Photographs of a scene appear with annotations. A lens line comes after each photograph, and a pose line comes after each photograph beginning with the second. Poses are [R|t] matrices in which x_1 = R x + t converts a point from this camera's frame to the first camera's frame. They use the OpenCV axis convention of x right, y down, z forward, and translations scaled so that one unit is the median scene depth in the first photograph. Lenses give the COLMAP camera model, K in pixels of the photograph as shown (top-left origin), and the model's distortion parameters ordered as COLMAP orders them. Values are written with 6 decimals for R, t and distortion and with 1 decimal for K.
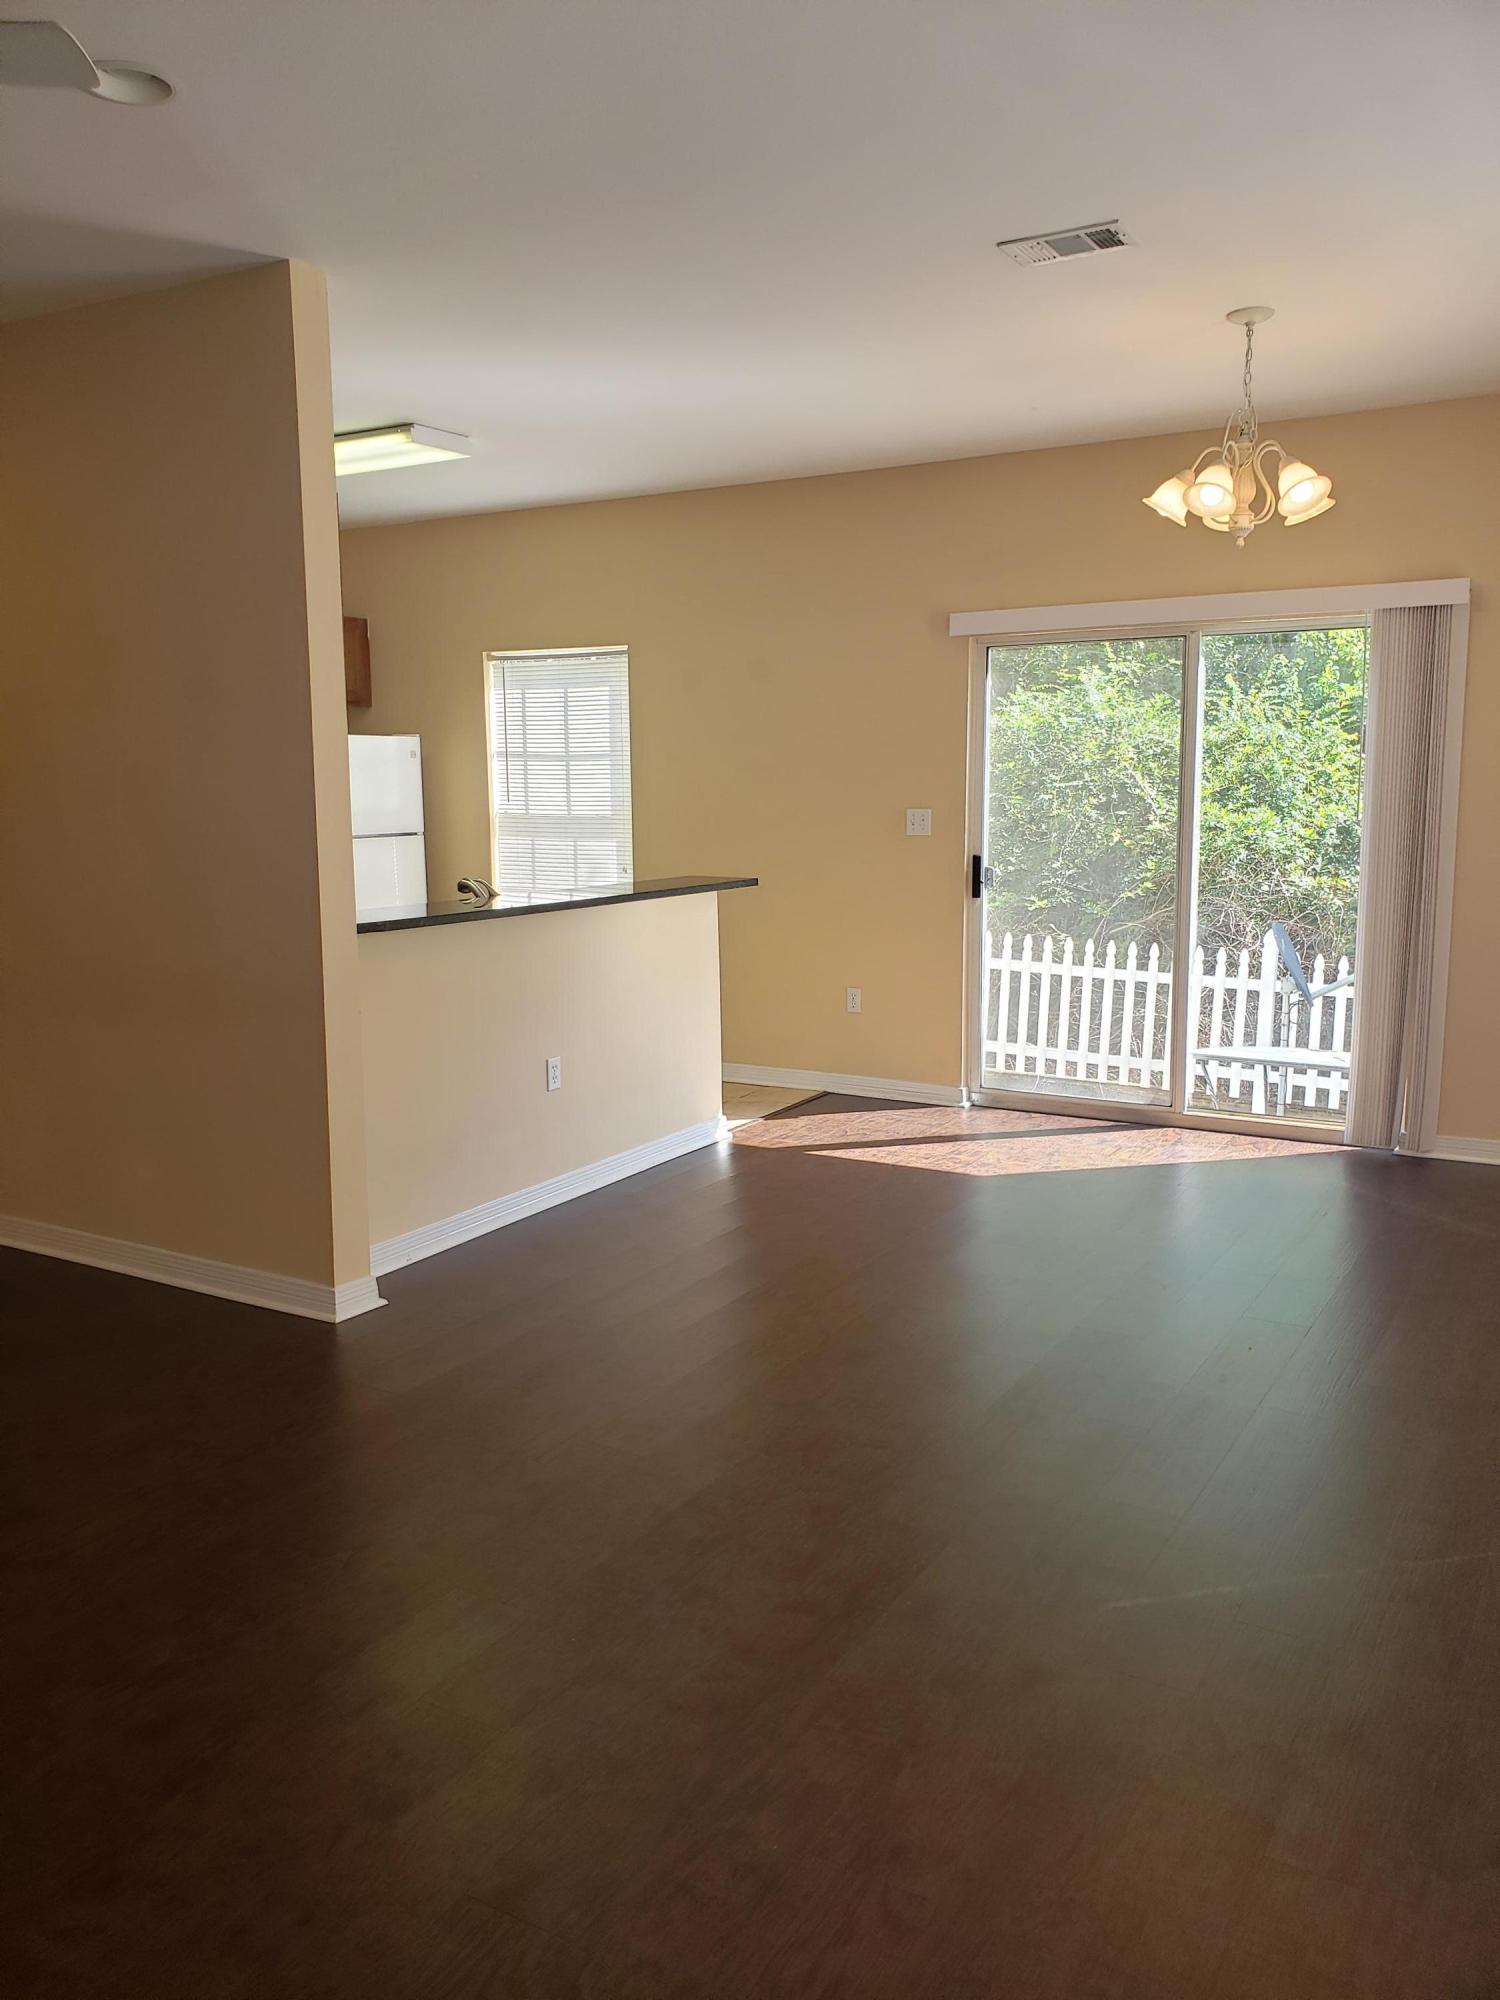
lens RADIAL K [[1545.5, 0, 754.9], [0, 1545.5, 990.4], [0, 0, 1]] dist [0.006878, 0.070111]
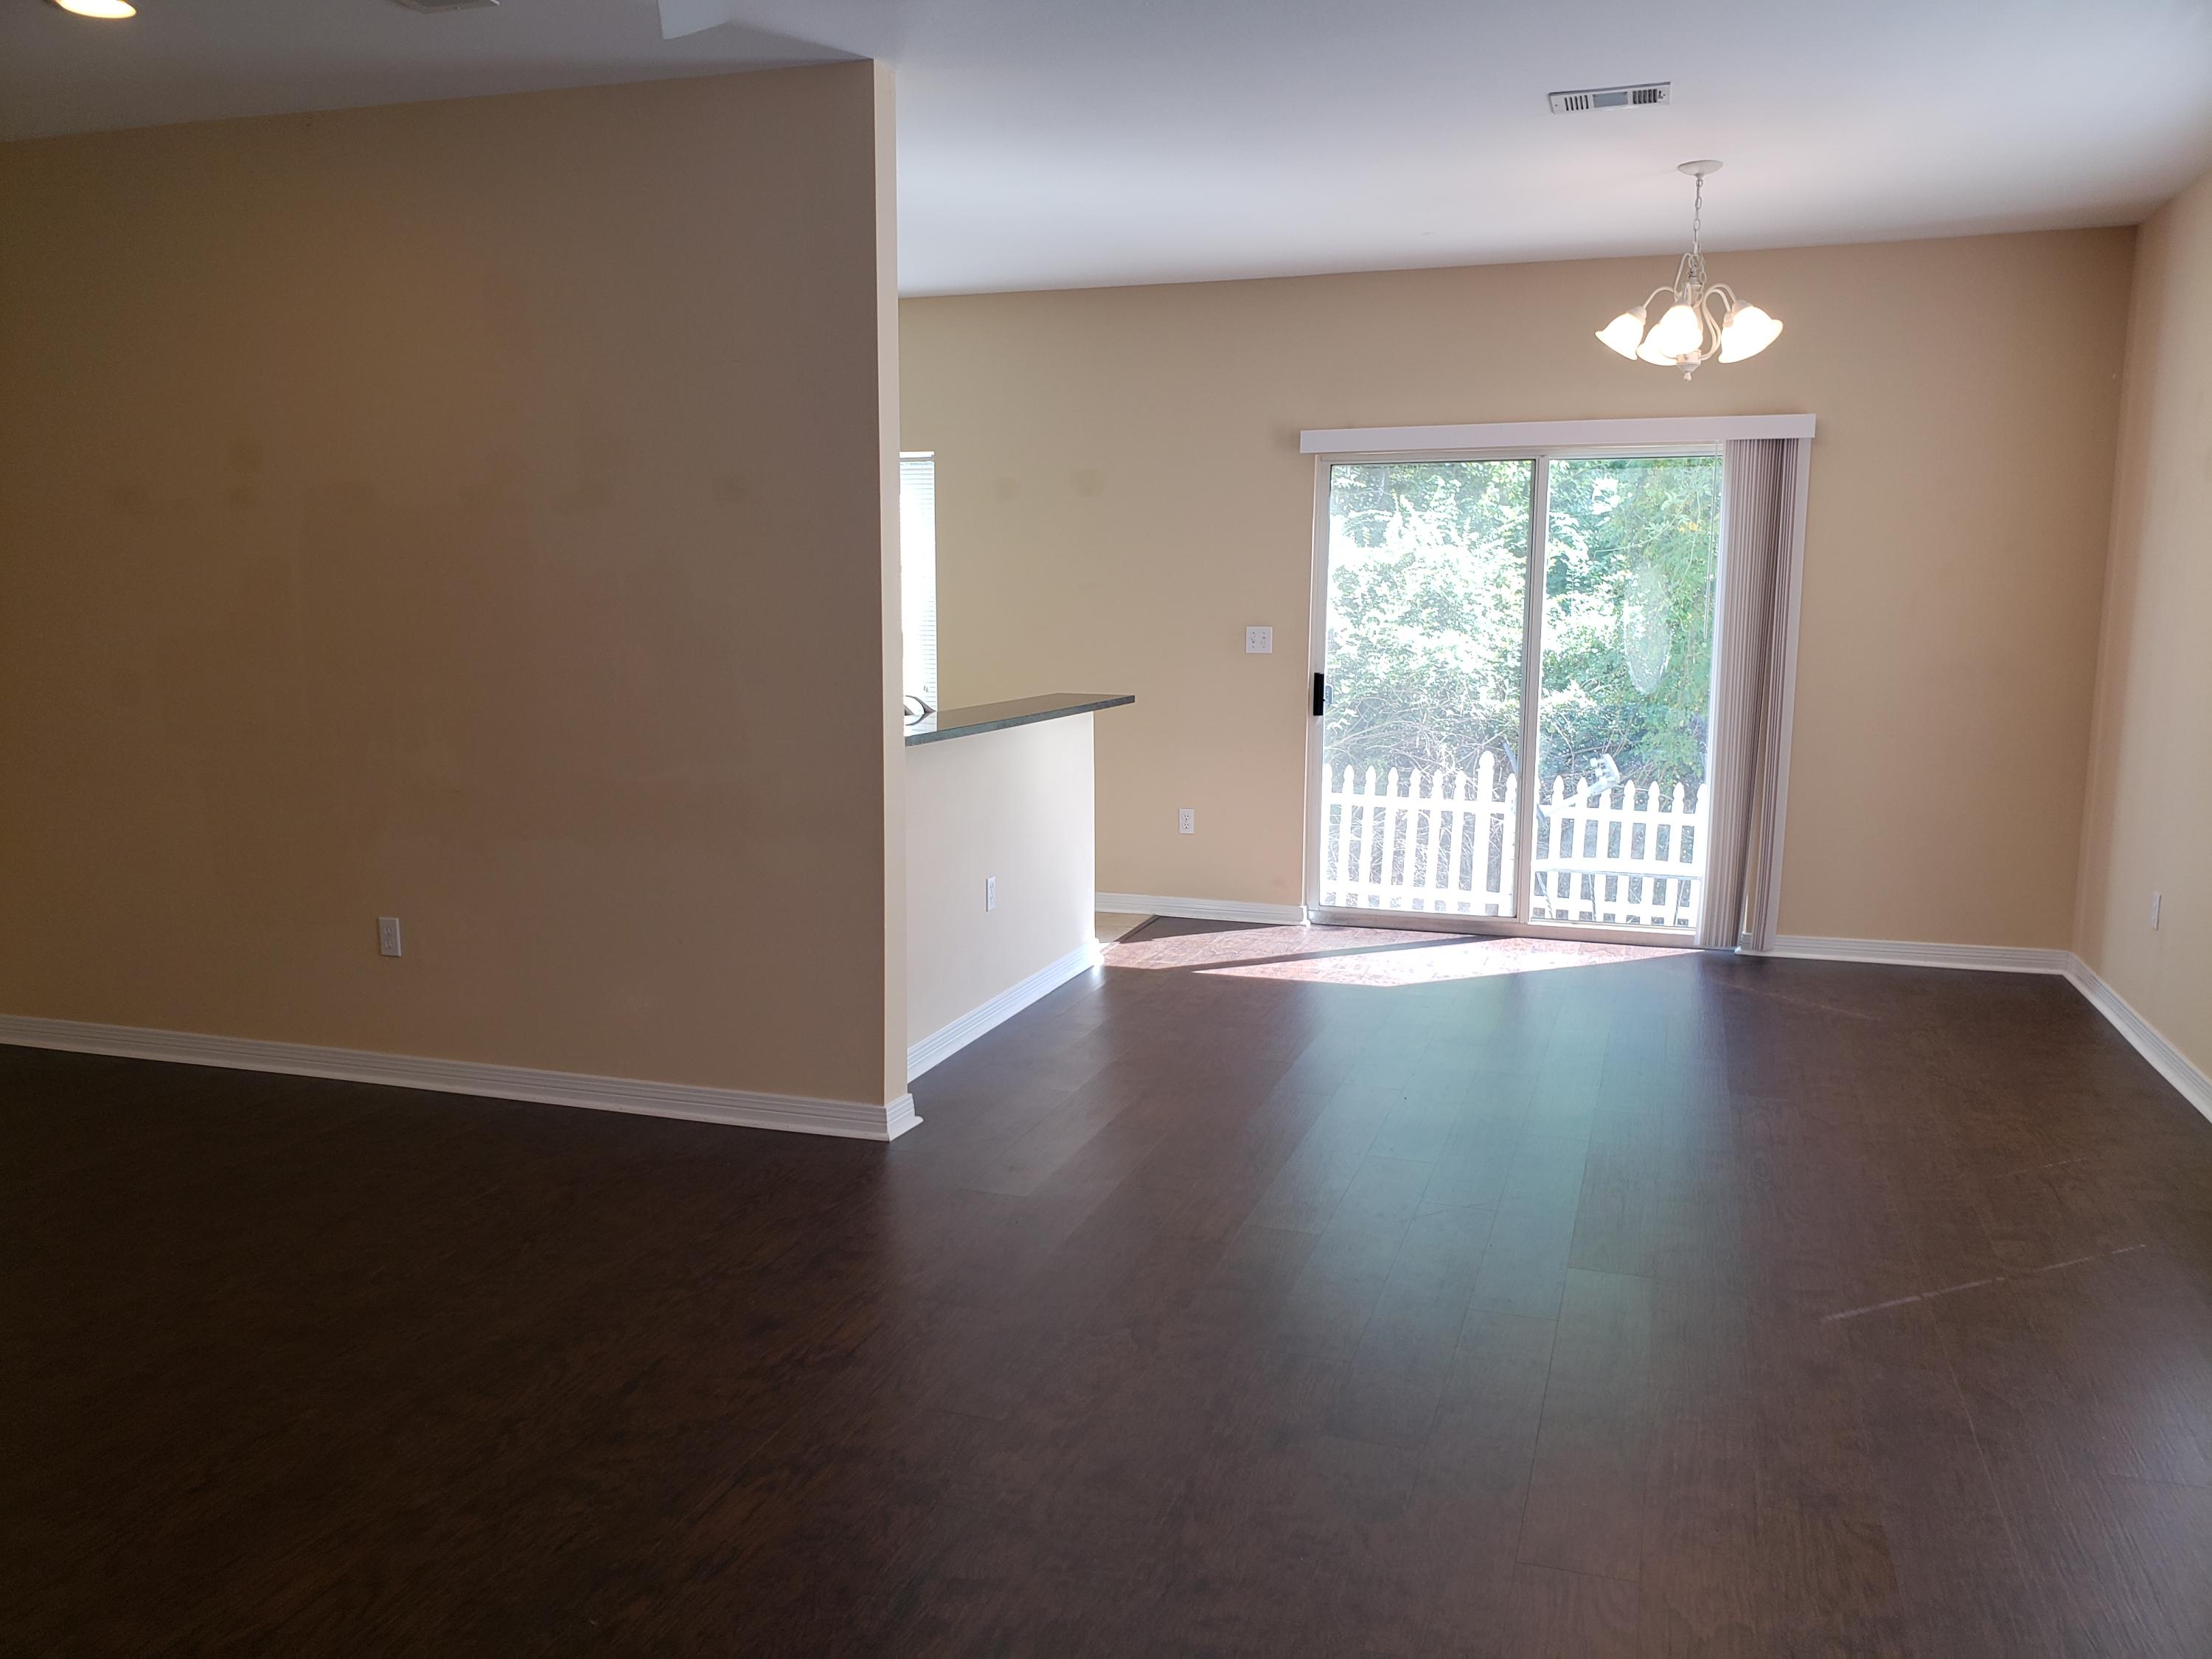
lens RADIAL K [[1706.3, 0, 1097.1], [0, 1706.3, 850.3], [0, 0, 1]] dist [0.057715, -0.071530]
pose [[0.979767, -0.017365, 0.199388, -0.232279], [0.015356, 0.999815, 0.011618, 0.012664], [-0.199552, -0.008321, 0.979852, -0.060405]]
